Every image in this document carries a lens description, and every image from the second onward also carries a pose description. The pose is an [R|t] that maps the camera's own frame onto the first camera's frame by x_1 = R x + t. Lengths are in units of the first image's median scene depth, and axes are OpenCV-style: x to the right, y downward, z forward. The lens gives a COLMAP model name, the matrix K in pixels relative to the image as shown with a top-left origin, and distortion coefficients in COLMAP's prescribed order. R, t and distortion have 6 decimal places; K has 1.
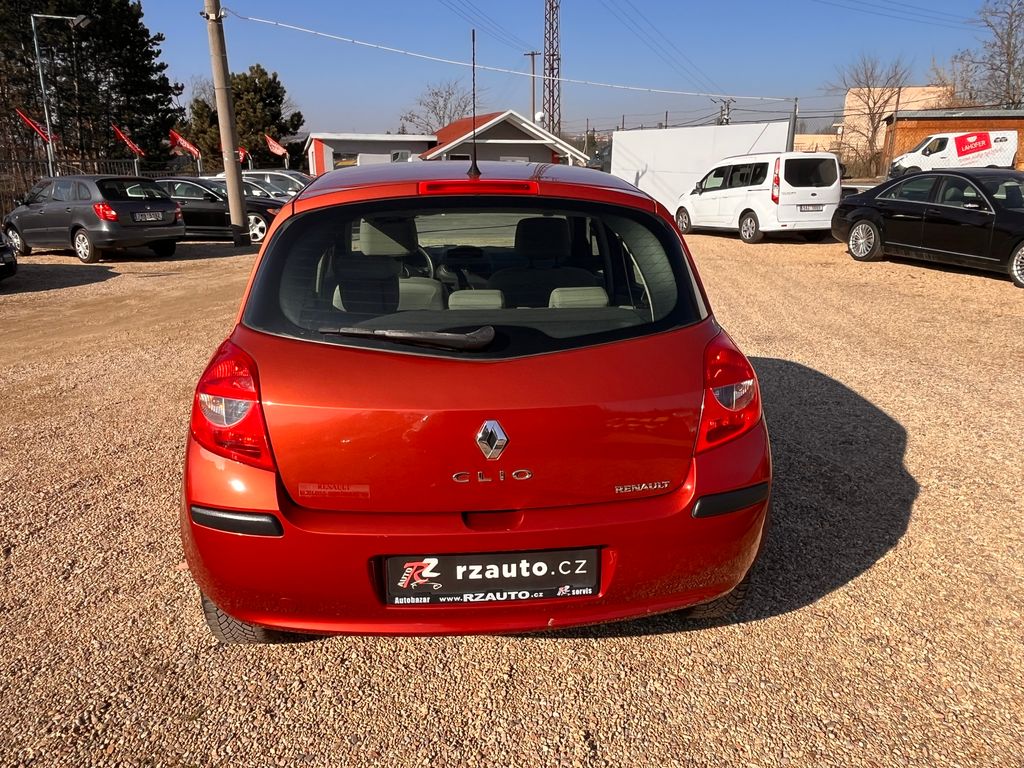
lens RADIAL K [[723.1, 0, 511.1], [0, 723.1, 386.0], [0, 0, 1]] dist [0.004698, -0.010296]
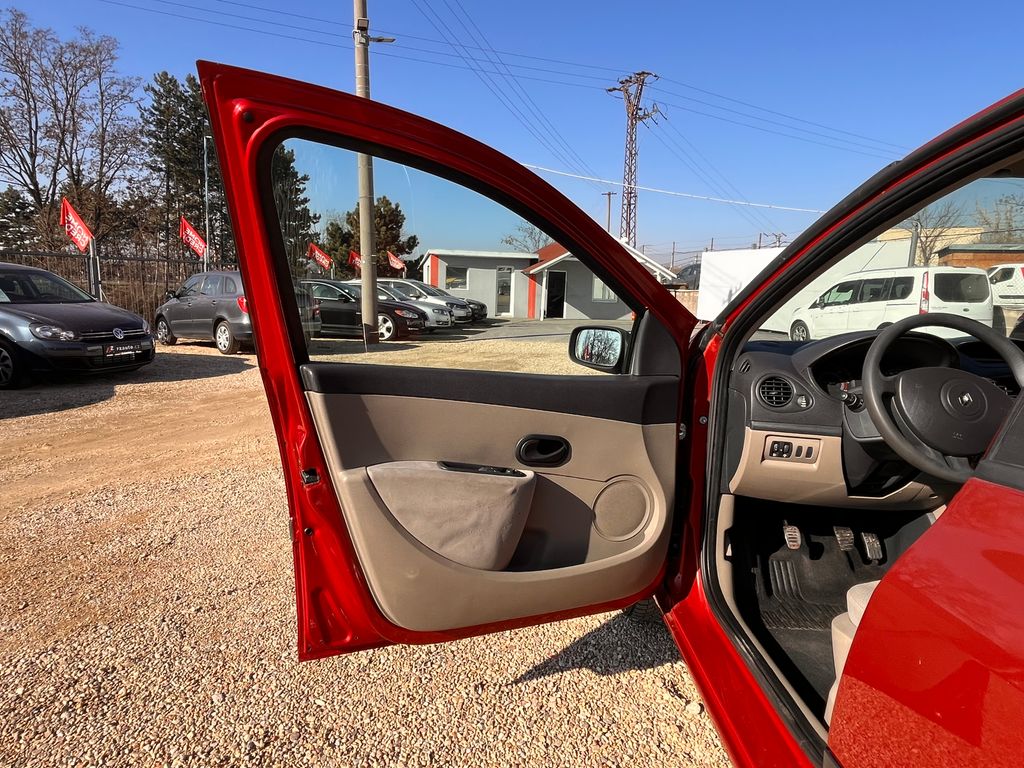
lens RADIAL K [[611.3, 0, 505.7], [0, 611.3, 384.6], [0, 0, 1]] dist [-0.002158, 0.000780]
pose [[0.994285, 0.039821, -0.099055, -0.184466], [-0.053203, 0.989230, -0.136358, -0.054347], [0.092558, 0.140849, 0.985695, 0.335368]]
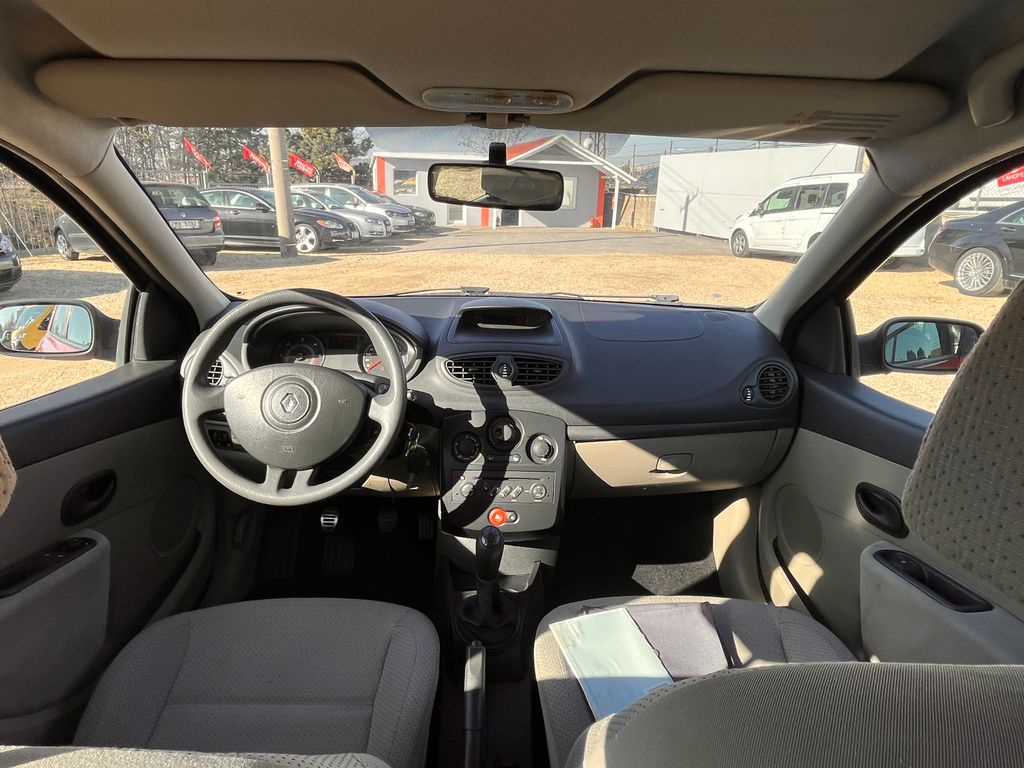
lens RADIAL K [[611.3, 0, 498.2], [0, 611.3, 383.7], [0, 0, 1]] dist [-0.002158, 0.000780]
pose [[0.995859, 0.044816, -0.079103, -0.022452], [-0.044024, 0.998962, 0.011731, -0.086217], [0.079547, -0.008200, 0.996797, 0.377727]]
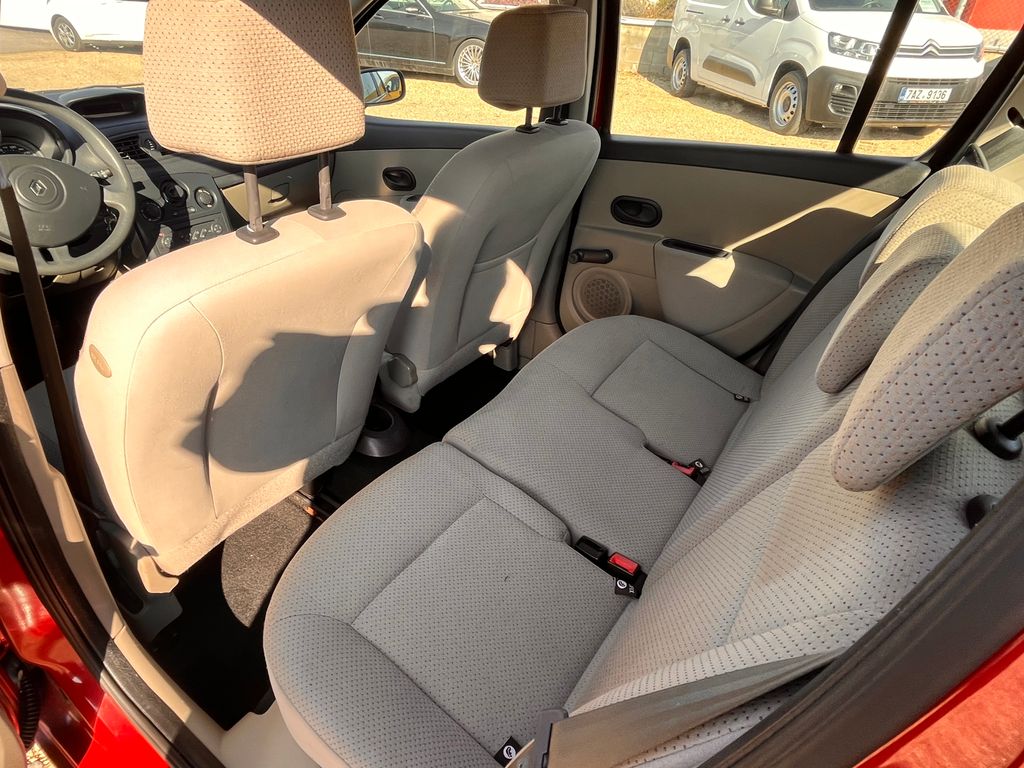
lens RADIAL K [[611.3, 0, 501.6], [0, 611.3, 380.8], [0, 0, 1]] dist [-0.002158, 0.000780]
pose [[0.644654, -0.394942, 0.654555, -0.125196], [0.188241, 0.911859, 0.364800, -0.067894], [-0.740936, -0.111956, 0.662178, 0.305085]]
